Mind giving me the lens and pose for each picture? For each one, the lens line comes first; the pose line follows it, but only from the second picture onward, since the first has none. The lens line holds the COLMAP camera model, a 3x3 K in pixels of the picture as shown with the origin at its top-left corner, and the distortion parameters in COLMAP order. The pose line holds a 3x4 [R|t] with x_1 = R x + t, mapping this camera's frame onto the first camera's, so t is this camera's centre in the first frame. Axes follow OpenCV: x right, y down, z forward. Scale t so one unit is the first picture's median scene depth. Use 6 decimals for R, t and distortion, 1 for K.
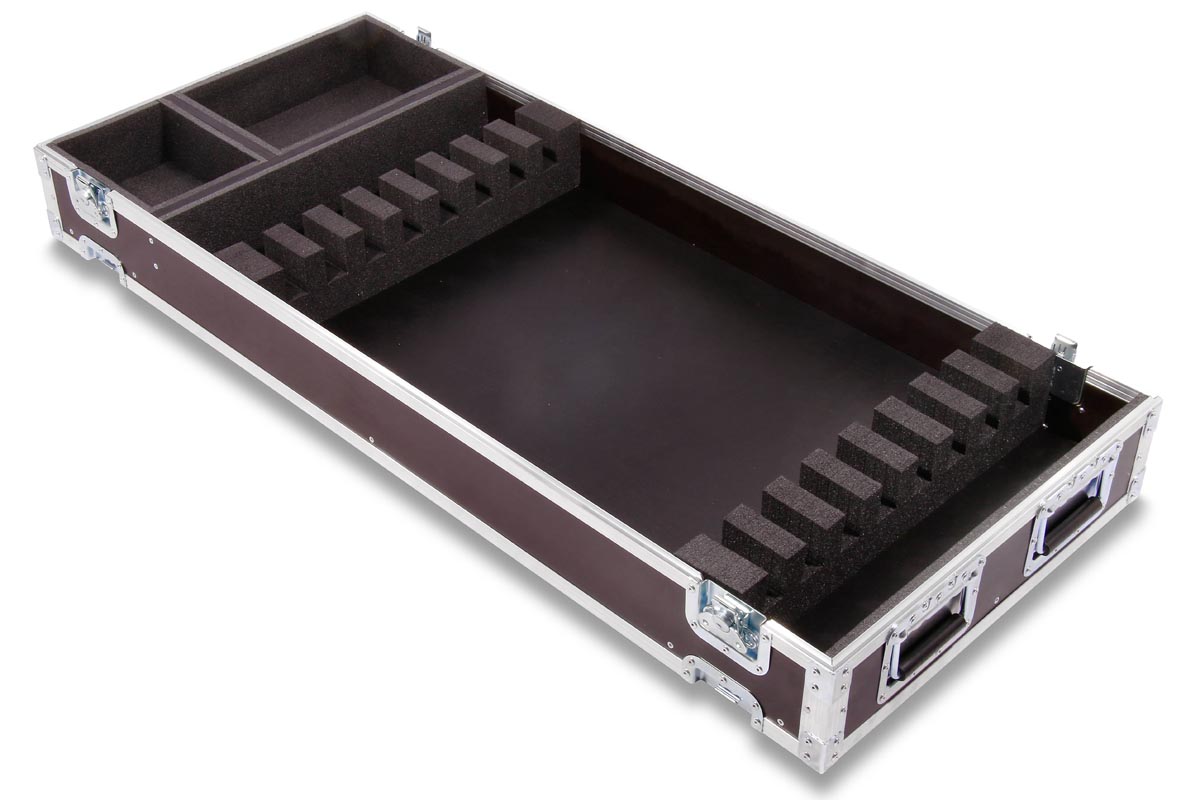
lens RADIAL K [[1877.4, 0, 635.9], [0, 1877.4, 374.6], [0, 0, 1]] dist [0.023315, 0.060064]
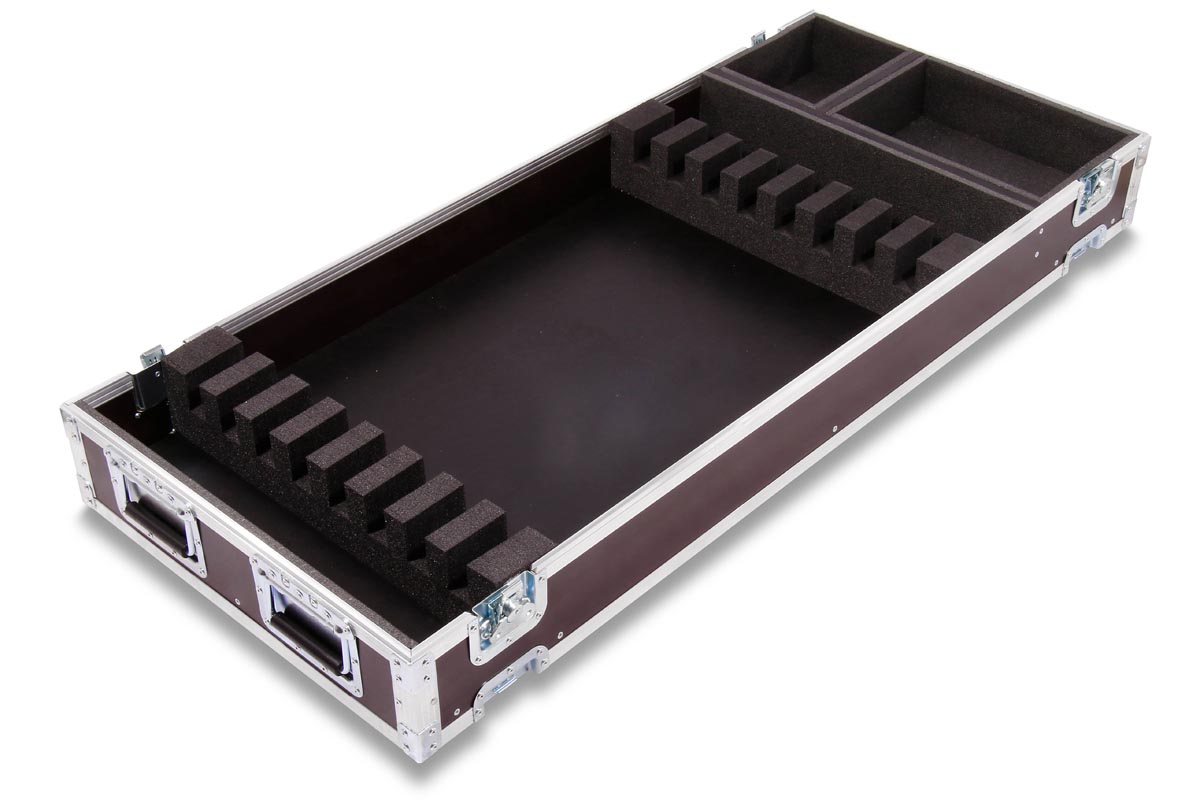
lens RADIAL K [[1794.4, 0, 600.0], [0, 1794.4, 400.0], [0, 0, 1]] dist [0.021600, 0.065953]
pose [[0.012173, 0.616110, -0.787566, 0.734757], [-0.590362, 0.640125, 0.491642, -0.449856], [0.807047, 0.458964, 0.371520, 0.599217]]
